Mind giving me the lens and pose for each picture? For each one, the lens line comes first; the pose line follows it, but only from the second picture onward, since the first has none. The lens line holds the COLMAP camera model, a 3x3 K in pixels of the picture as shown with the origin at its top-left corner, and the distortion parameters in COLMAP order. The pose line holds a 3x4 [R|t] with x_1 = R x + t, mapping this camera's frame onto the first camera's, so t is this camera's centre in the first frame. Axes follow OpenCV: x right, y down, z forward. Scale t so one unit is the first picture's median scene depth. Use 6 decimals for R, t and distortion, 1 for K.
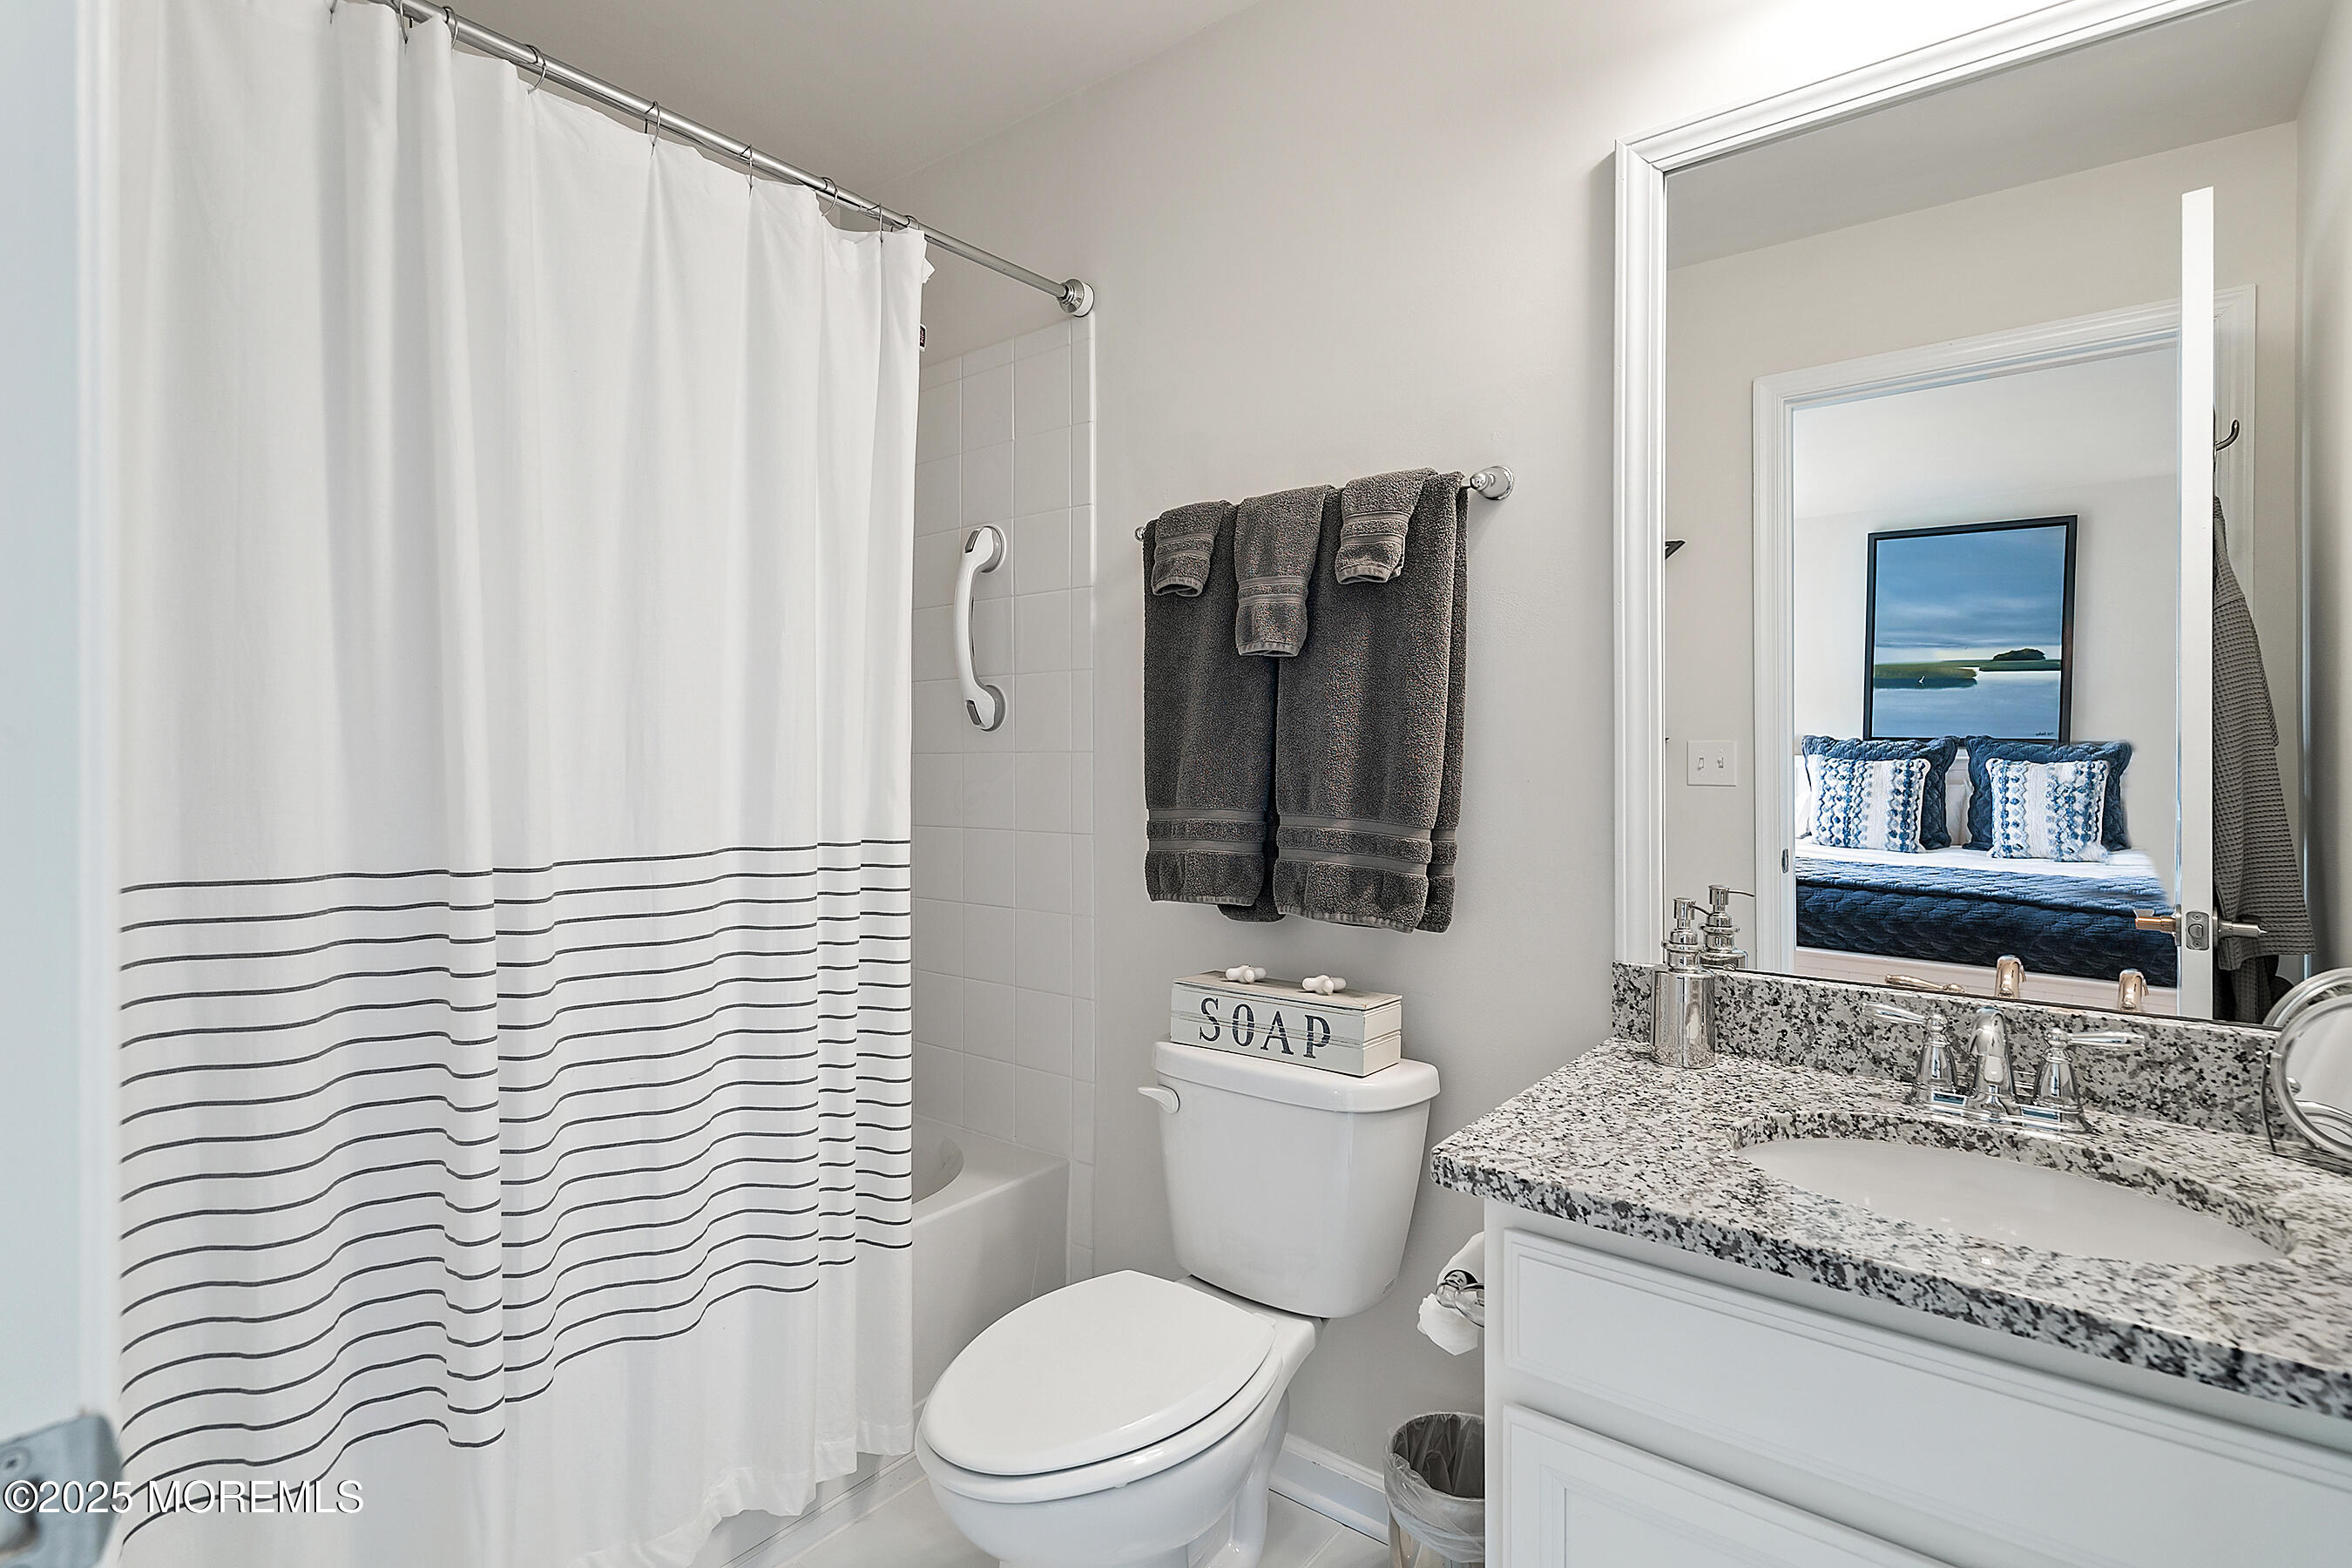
lens RADIAL K [[1182.5, 0, 1188.7], [0, 1182.5, 775.8], [0, 0, 1]] dist [0.002206, 0.000417]
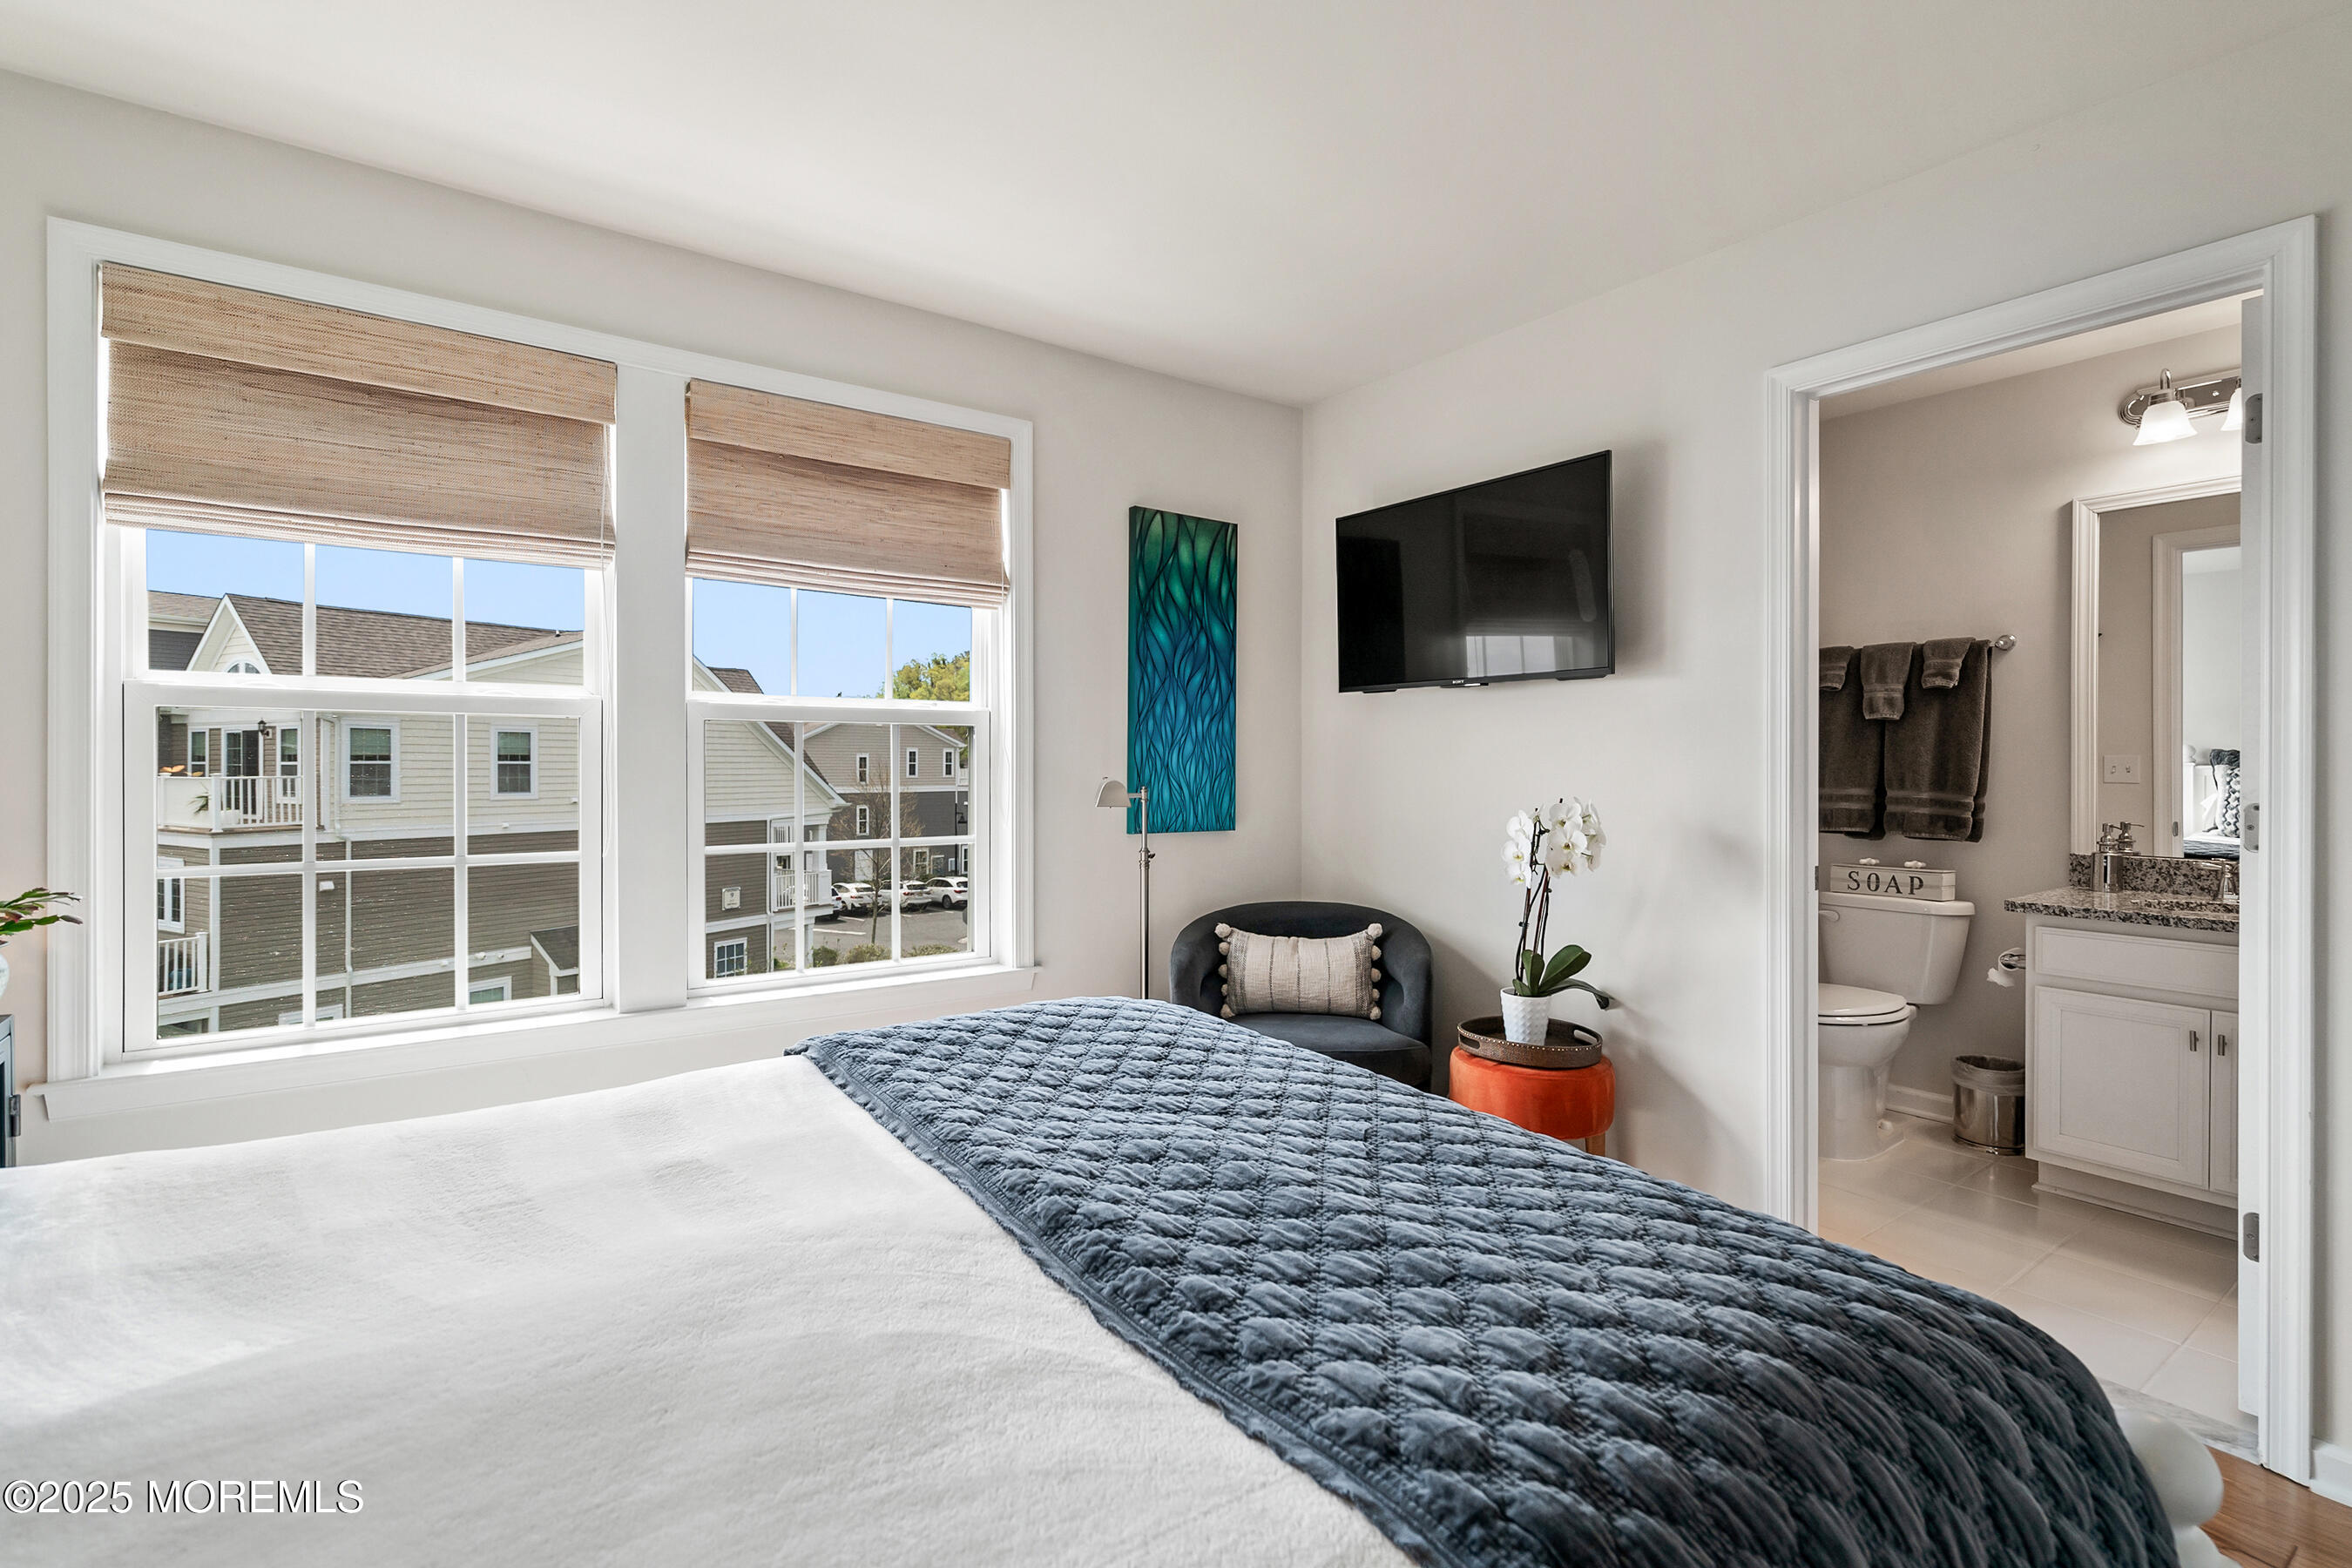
lens RADIAL K [[1131.6, 0, 1151.9], [0, 1131.6, 780.9], [0, 0, 1]] dist [-0.000453, 0.000722]
pose [[0.958111, 0.005369, -0.286347, -0.675126], [-0.006293, 0.999978, -0.002308, 0.029658], [0.286328, 0.004013, 0.958123, -1.515738]]
